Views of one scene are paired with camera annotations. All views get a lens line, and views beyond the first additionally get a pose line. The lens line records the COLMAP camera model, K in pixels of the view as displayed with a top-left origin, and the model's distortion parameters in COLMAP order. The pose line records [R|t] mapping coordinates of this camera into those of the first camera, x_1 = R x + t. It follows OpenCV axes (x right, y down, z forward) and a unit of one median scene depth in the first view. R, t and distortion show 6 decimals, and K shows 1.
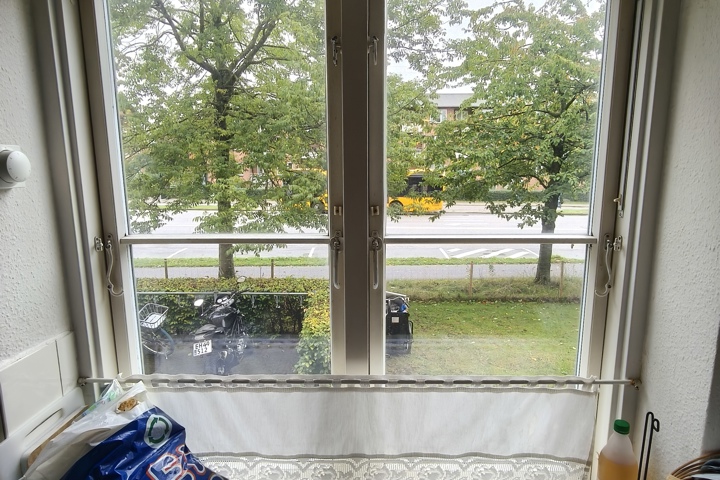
lens RADIAL K [[456.9, 0, 360.1], [0, 456.9, 246.4], [0, 0, 1]] dist [-0.008440, 0.002905]
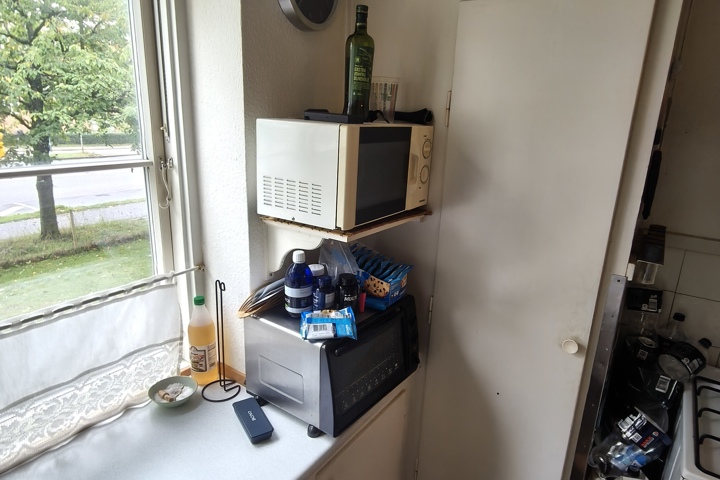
lens RADIAL K [[456.9, 0, 360.1], [0, 456.9, 246.4], [0, 0, 1]] dist [-0.008440, 0.002905]
pose [[0.542727, -0.217415, 0.811282, -0.211504], [0.113300, 0.976039, 0.185773, 0.040458], [-0.832232, -0.008906, 0.554356, -0.131931]]
